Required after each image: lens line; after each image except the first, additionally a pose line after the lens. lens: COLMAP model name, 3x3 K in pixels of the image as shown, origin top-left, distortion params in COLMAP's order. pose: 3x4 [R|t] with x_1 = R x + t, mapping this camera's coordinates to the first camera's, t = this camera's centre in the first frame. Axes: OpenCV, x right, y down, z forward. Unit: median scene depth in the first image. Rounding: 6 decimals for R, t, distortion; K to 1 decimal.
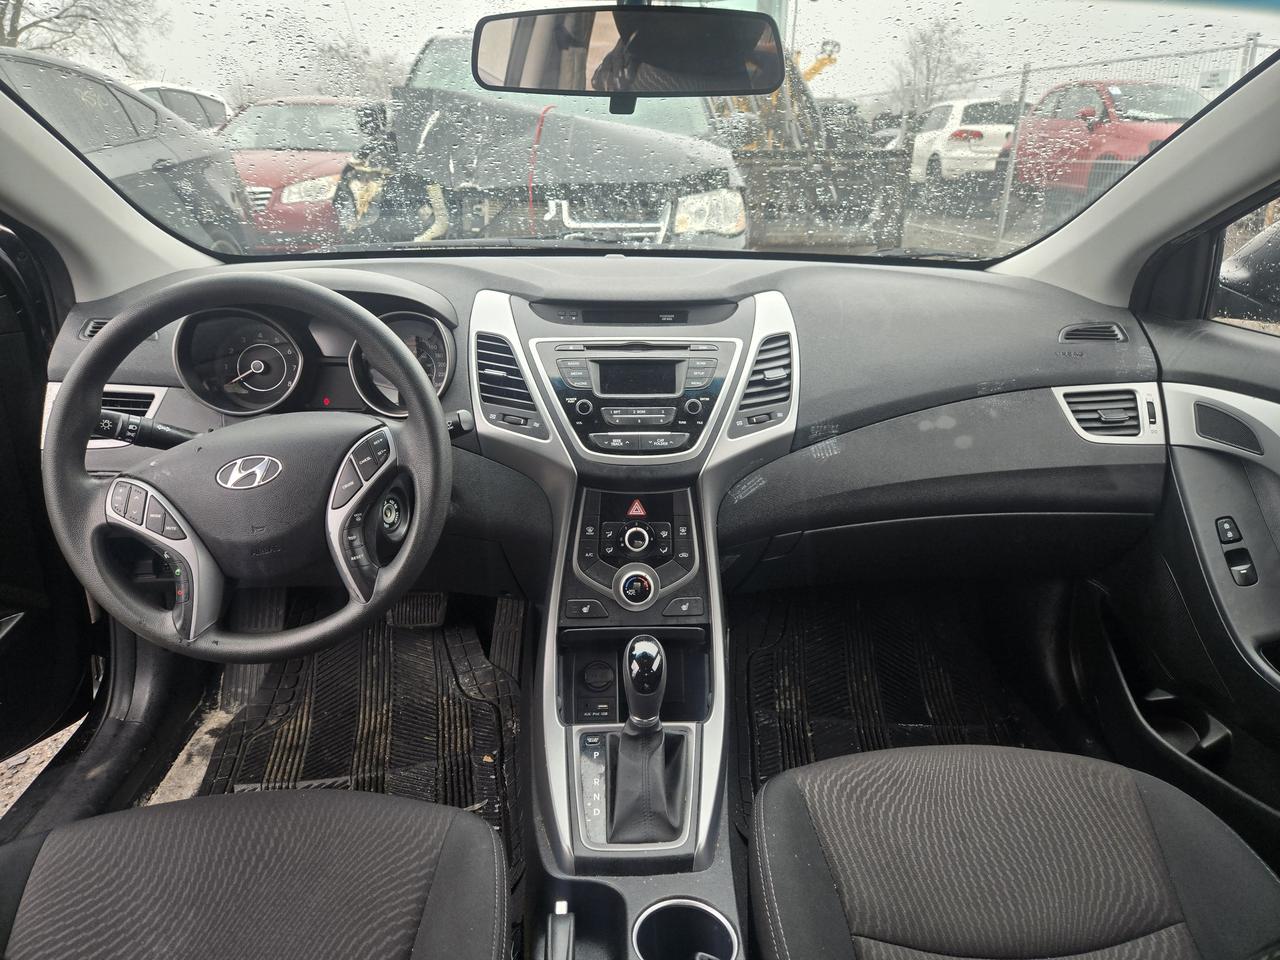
lens RADIAL K [[868.3, 0, 632.0], [0, 868.3, 479.6], [0, 0, 1]] dist [0.034175, -0.026940]
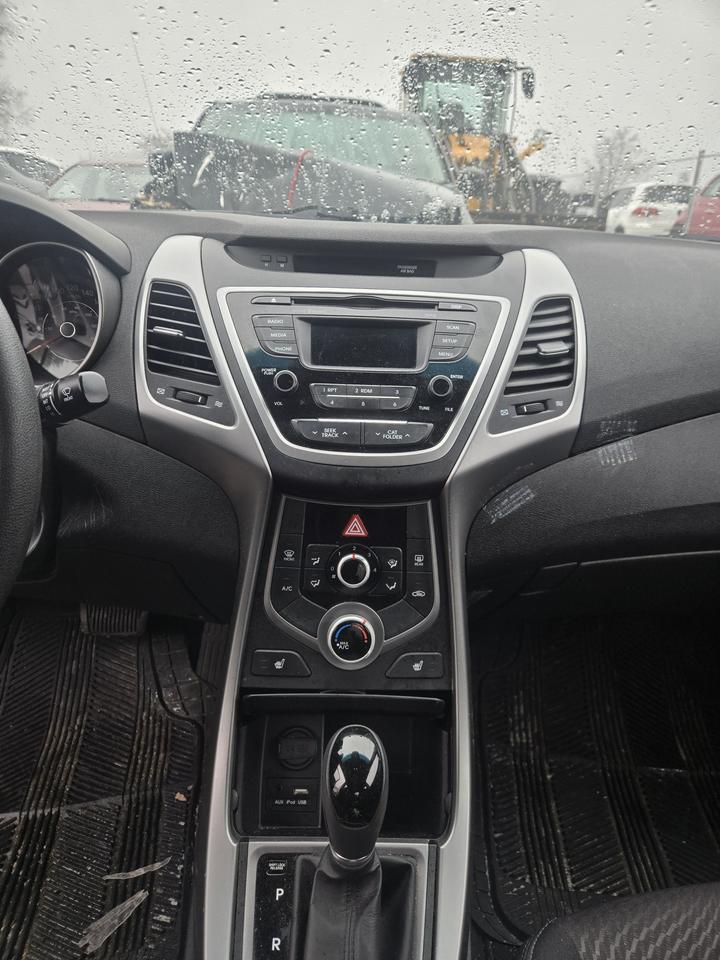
lens RADIAL K [[651.2, 0, 354.8], [0, 651.2, 490.1], [0, 0, 1]] dist [0.034175, -0.026940]
pose [[0.999033, 0.036964, -0.023789, 0.015565], [-0.036377, 0.999033, 0.024676, -0.009611], [0.024679, -0.023787, 0.999412, 0.438540]]
